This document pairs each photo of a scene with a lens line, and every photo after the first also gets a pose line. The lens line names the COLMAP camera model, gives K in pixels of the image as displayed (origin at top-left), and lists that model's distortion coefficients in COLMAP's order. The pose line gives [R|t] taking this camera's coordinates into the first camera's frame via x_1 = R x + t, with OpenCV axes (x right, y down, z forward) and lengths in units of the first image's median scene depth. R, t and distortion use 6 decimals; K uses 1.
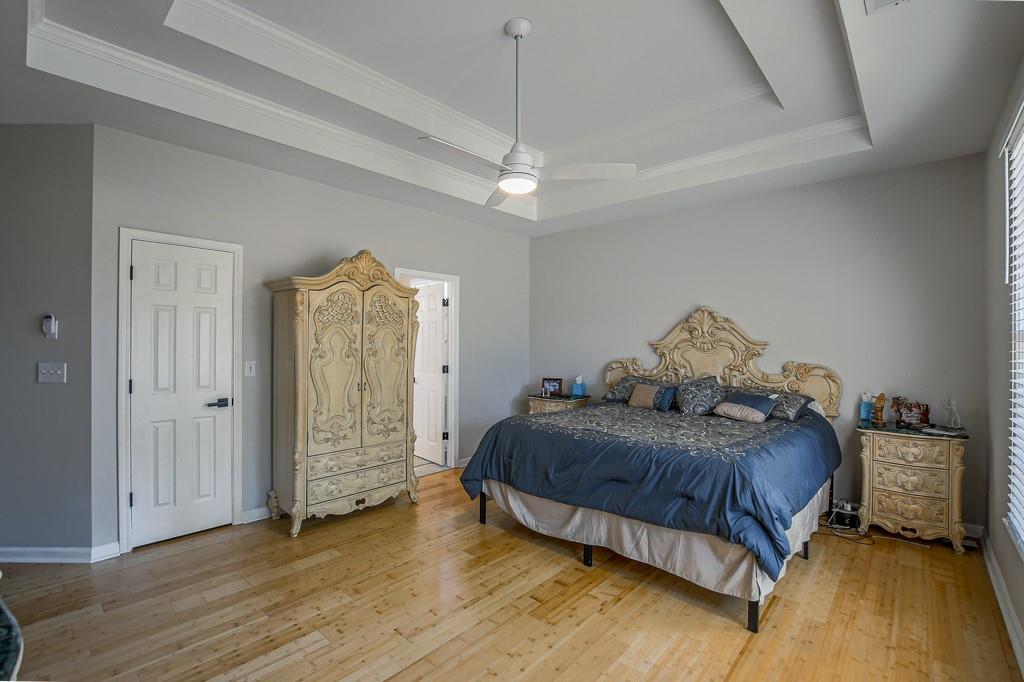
lens RADIAL K [[455.7, 0, 511.1], [0, 455.7, 337.1], [0, 0, 1]] dist [0.001620, 0.000381]
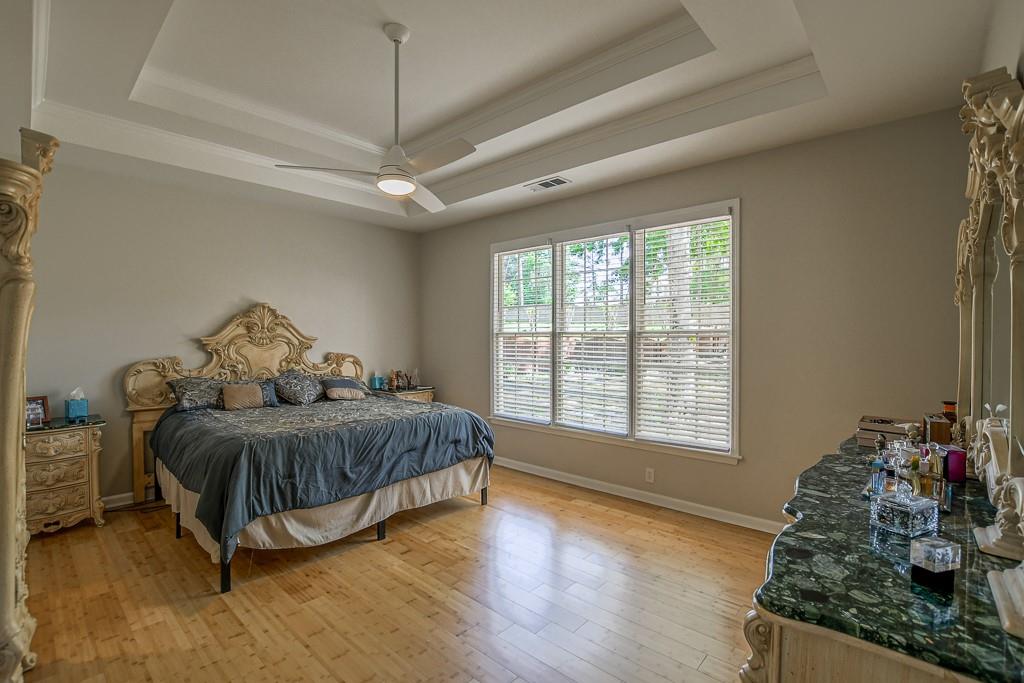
lens RADIAL K [[454.4, 0, 512.0], [0, 454.4, 341.5], [0, 0, 1]] dist [-0.060503, 0.000150]
pose [[-0.006869, -0.014128, 0.999877, -0.583189], [-0.015405, 0.999783, 0.014021, -0.002793], [-0.999858, -0.015307, -0.007086, 0.436594]]
